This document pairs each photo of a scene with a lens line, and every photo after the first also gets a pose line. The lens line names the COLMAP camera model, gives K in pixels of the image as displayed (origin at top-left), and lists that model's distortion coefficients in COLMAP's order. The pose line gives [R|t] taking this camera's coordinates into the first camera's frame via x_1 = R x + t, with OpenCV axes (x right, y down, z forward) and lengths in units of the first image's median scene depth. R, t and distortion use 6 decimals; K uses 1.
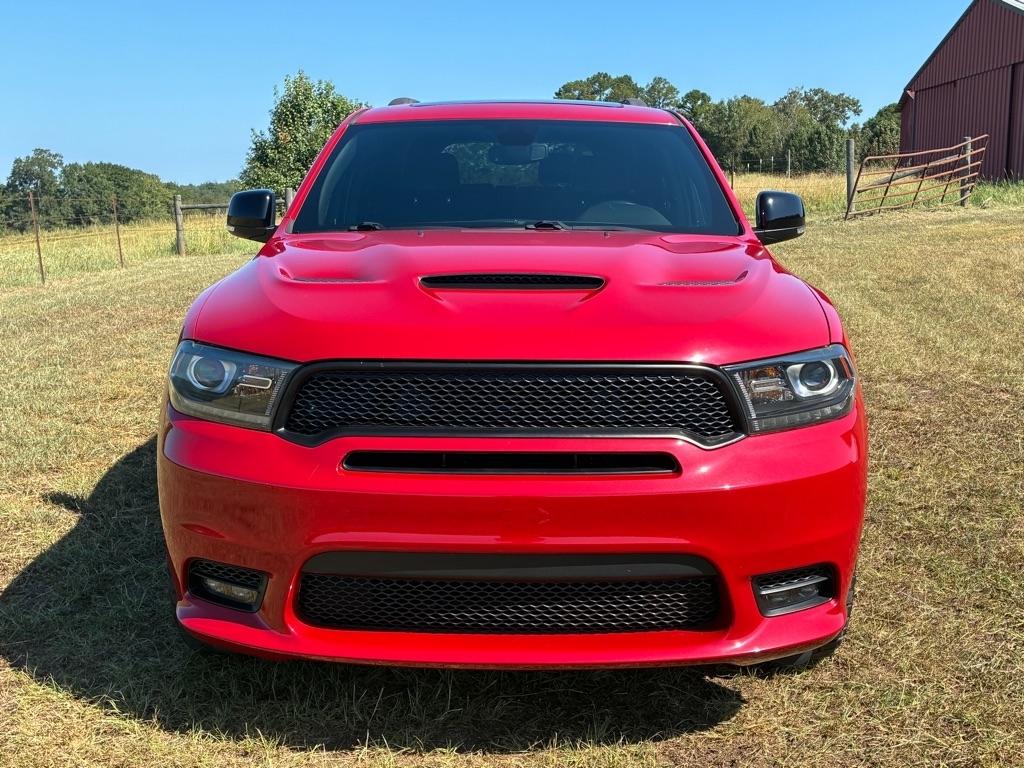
lens RADIAL K [[1352.4, 0, 512.0], [0, 1352.4, 384.0], [0, 0, 1]] dist [-0.012826, 0.053630]
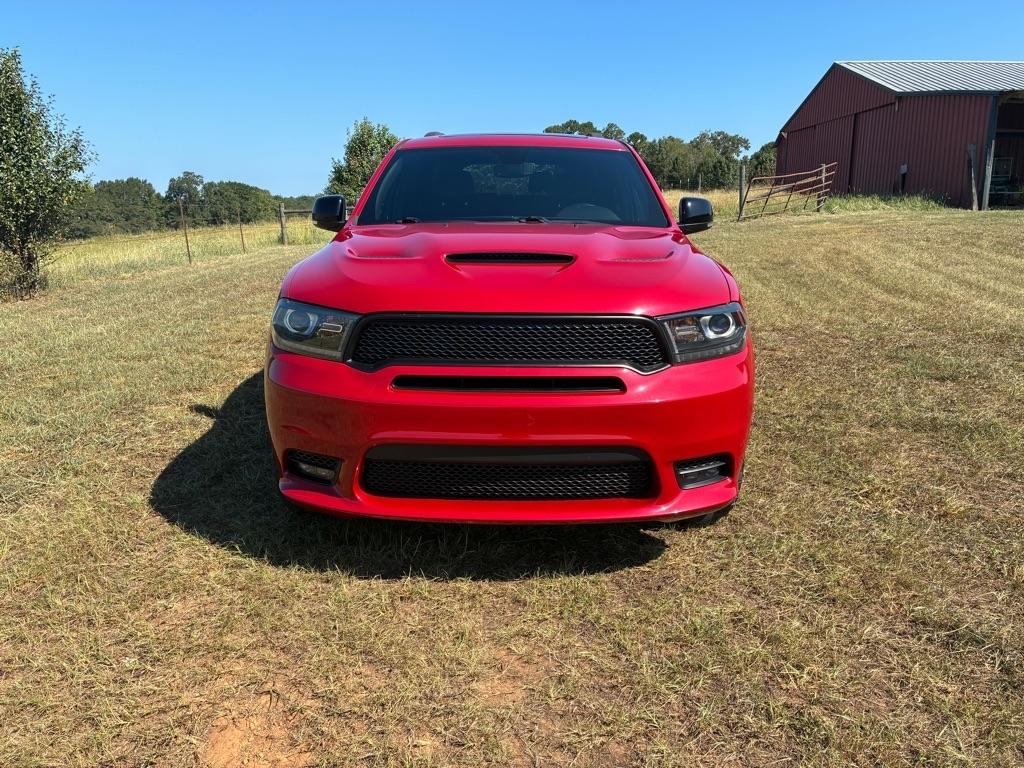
lens RADIAL K [[1352.4, 0, 512.0], [0, 1352.4, 384.0], [0, 0, 1]] dist [-0.012826, 0.053630]
pose [[0.999942, 0.002324, 0.010479, -0.012443], [-0.003284, 0.995712, 0.092453, -0.076620], [-0.010220, -0.092482, 0.995662, -0.448301]]
